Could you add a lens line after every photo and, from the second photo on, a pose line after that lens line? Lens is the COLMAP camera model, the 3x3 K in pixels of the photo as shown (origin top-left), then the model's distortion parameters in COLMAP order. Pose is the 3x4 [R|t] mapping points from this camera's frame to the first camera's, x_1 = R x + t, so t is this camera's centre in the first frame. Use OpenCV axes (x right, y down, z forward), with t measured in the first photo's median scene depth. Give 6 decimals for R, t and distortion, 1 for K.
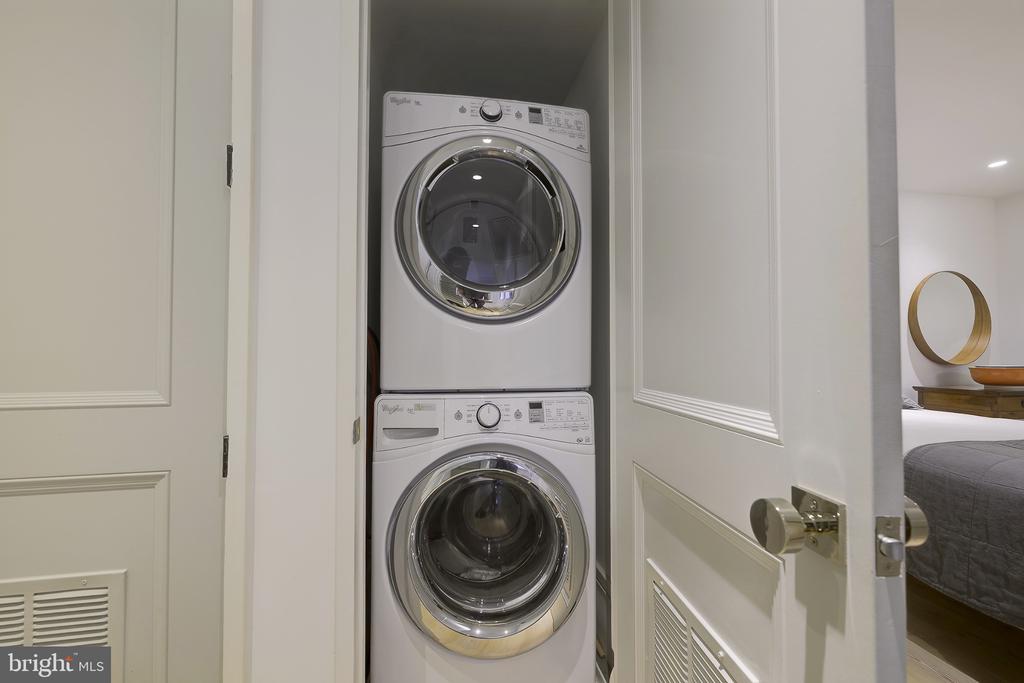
lens RADIAL K [[404.1, 0, 516.0], [0, 404.1, 342.6], [0, 0, 1]] dist [-0.000686, 0.000016]
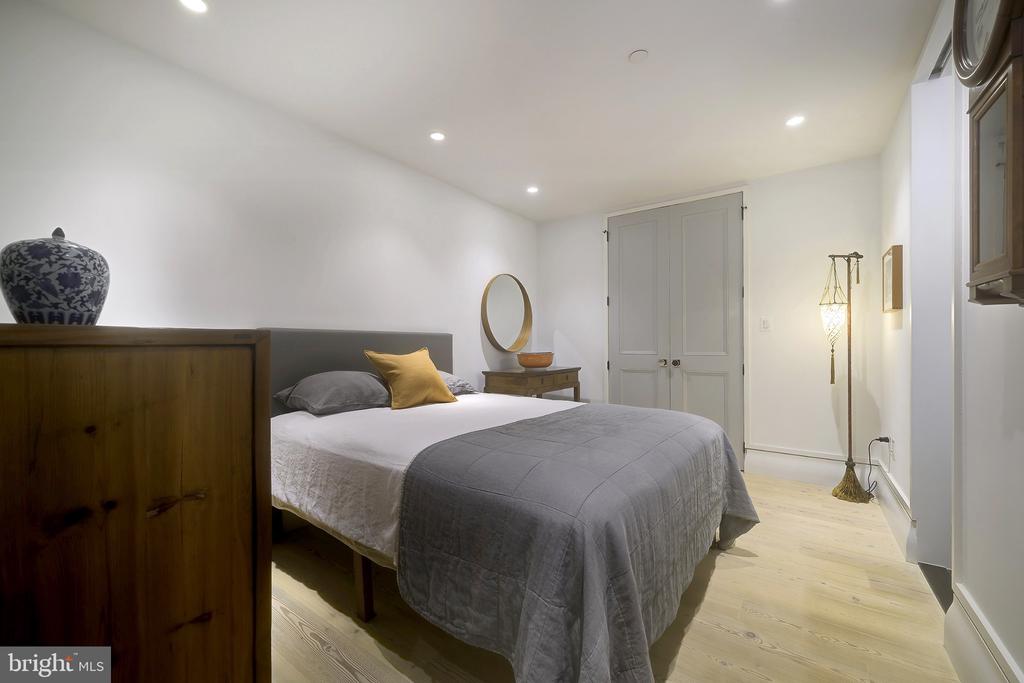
lens RADIAL K [[404.1, 0, 516.0], [0, 404.1, 342.6], [0, 0, 1]] dist [-0.000686, 0.000016]
pose [[0.717509, -0.001052, 0.696548, 0.312104], [-0.015564, 0.999725, 0.017543, 0.006468], [-0.696375, -0.023428, 0.717296, 0.143171]]
